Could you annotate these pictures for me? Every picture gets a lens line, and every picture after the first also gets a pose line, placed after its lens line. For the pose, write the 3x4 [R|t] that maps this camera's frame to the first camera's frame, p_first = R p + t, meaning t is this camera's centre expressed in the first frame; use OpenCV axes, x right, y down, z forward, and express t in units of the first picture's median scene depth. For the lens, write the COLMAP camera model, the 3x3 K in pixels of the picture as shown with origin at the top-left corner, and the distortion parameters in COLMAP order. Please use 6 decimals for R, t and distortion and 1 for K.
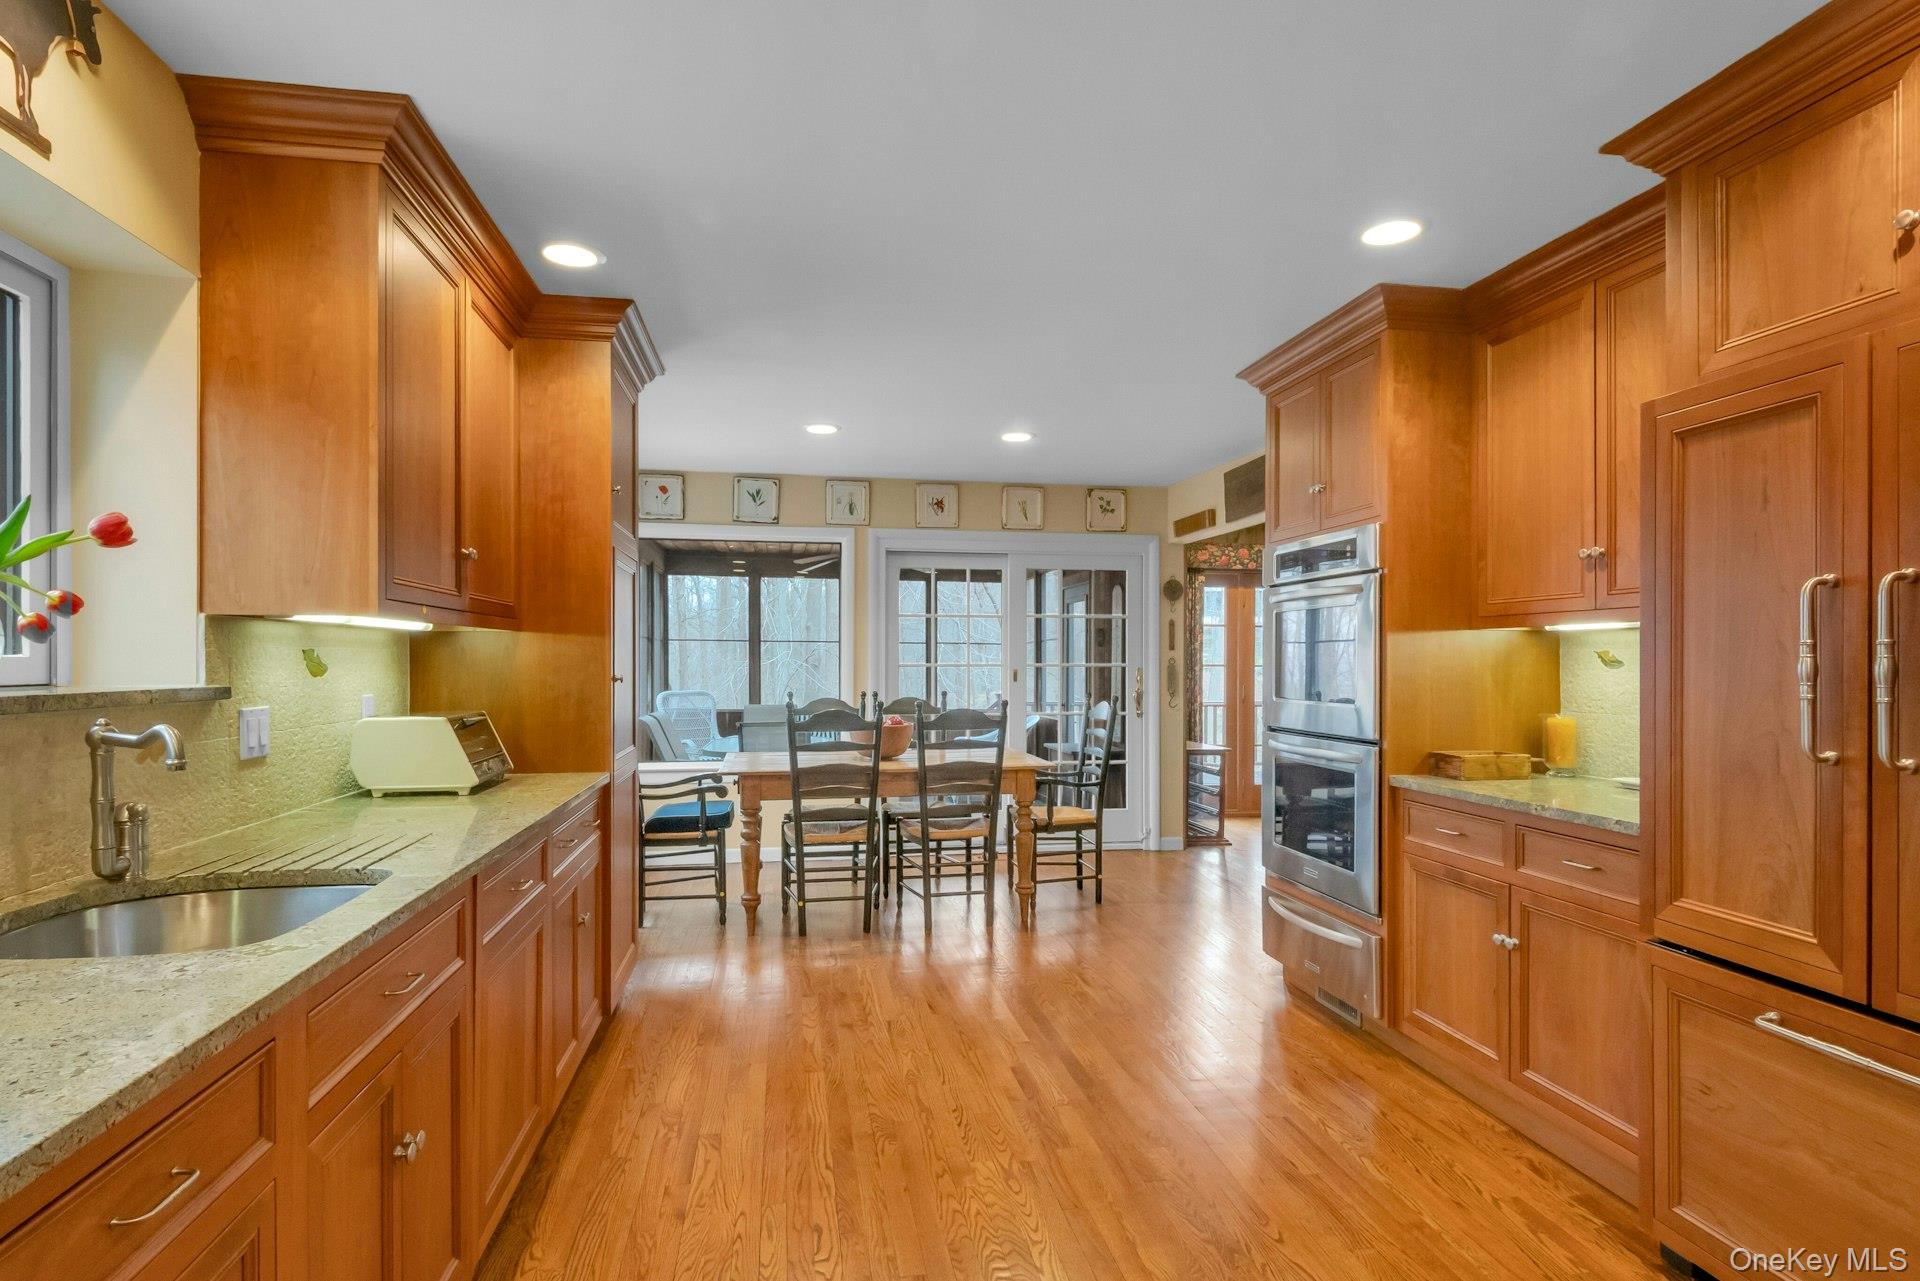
lens RADIAL K [[980.5, 0, 943.4], [0, 980.5, 663.0], [0, 0, 1]] dist [-0.020611, -0.003157]
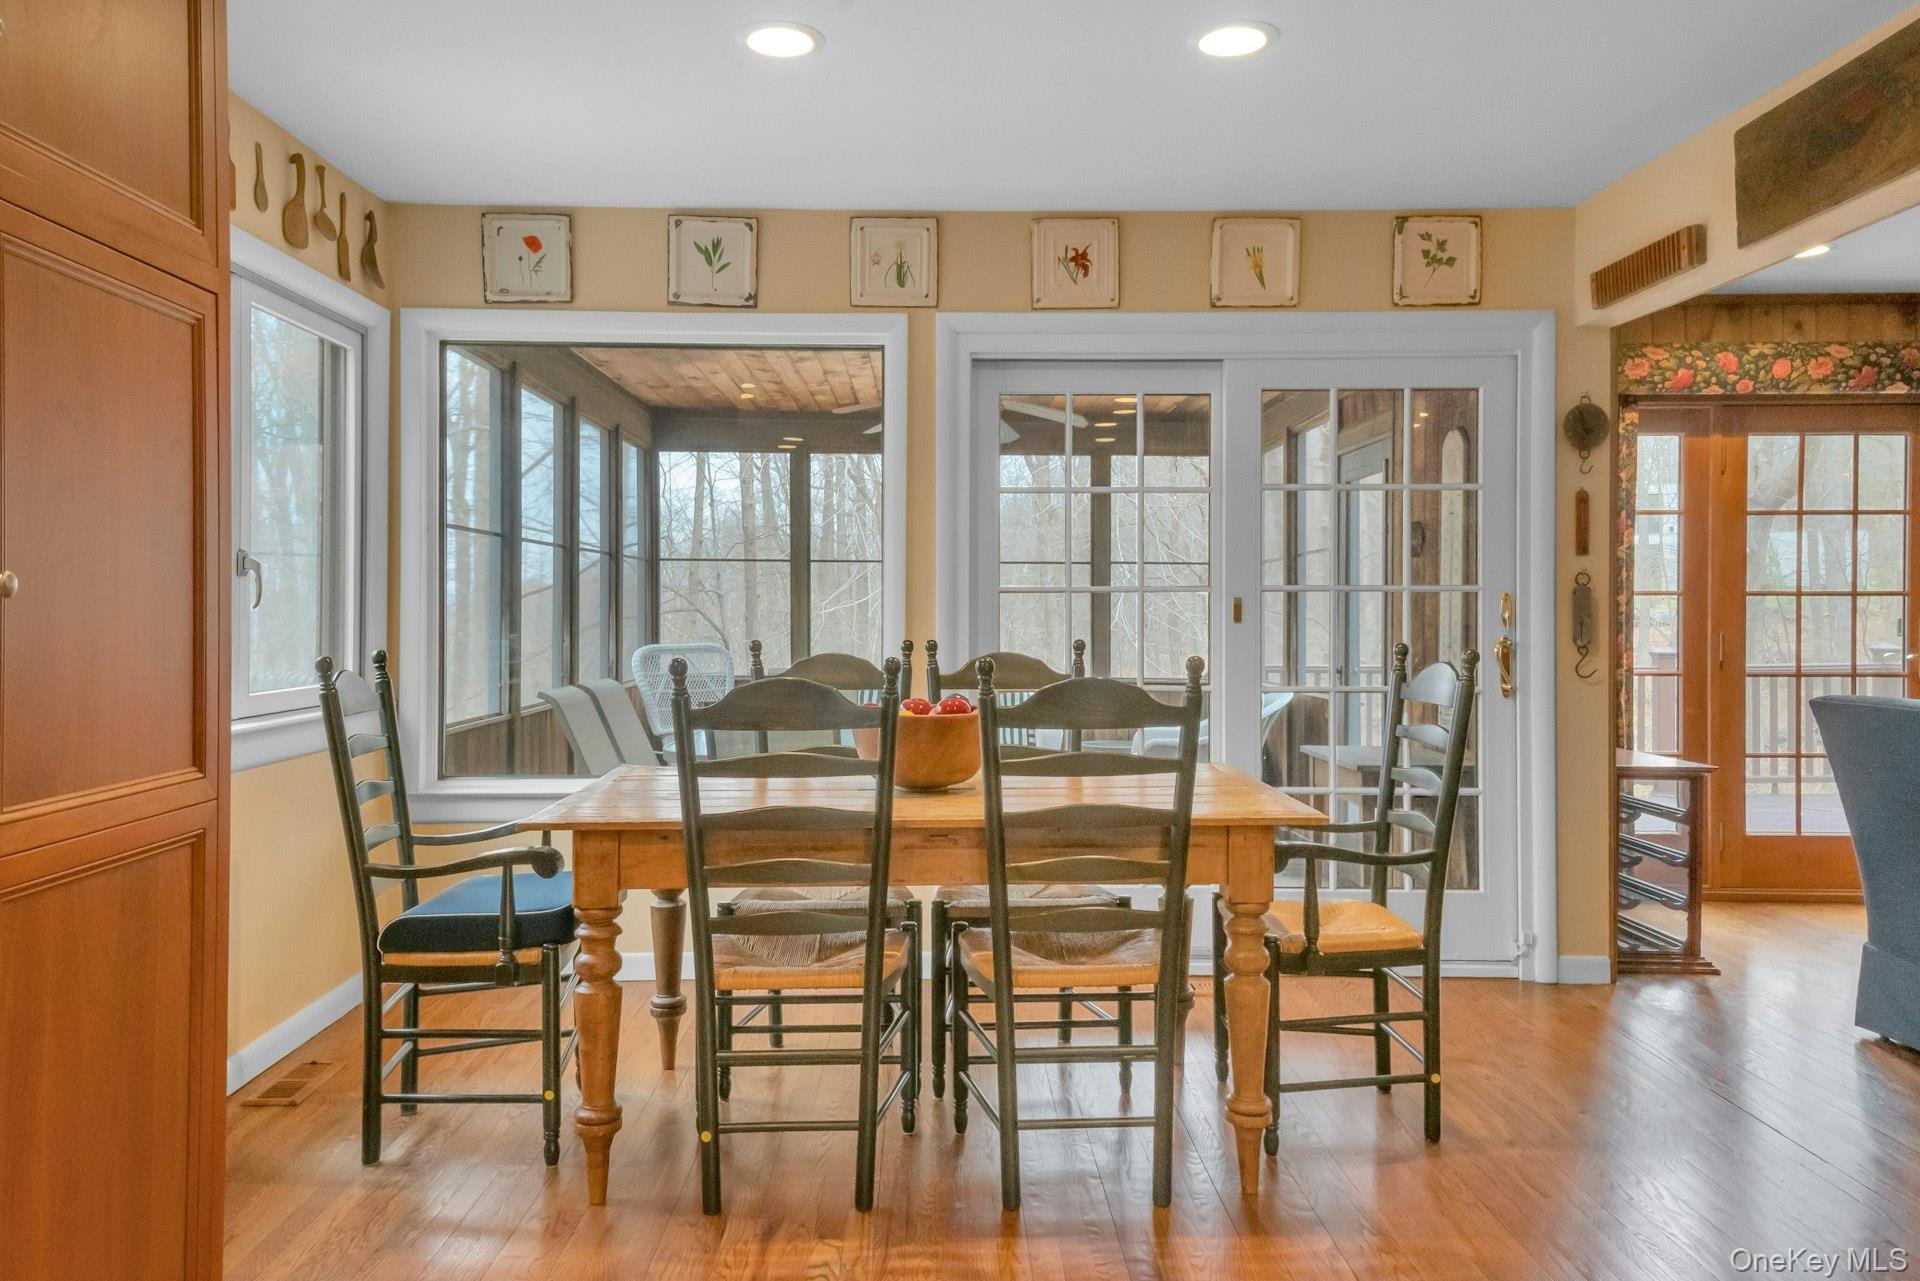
lens RADIAL K [[1493.9, 0, 937.6], [0, 1493.9, 615.7], [0, 0, 1]] dist [0.091834, -0.000954]
pose [[0.990423, -0.001481, -0.138058, 0.041622], [0.002337, 0.999979, 0.006043, 0.016127], [0.138047, -0.006308, 0.990406, 0.352732]]
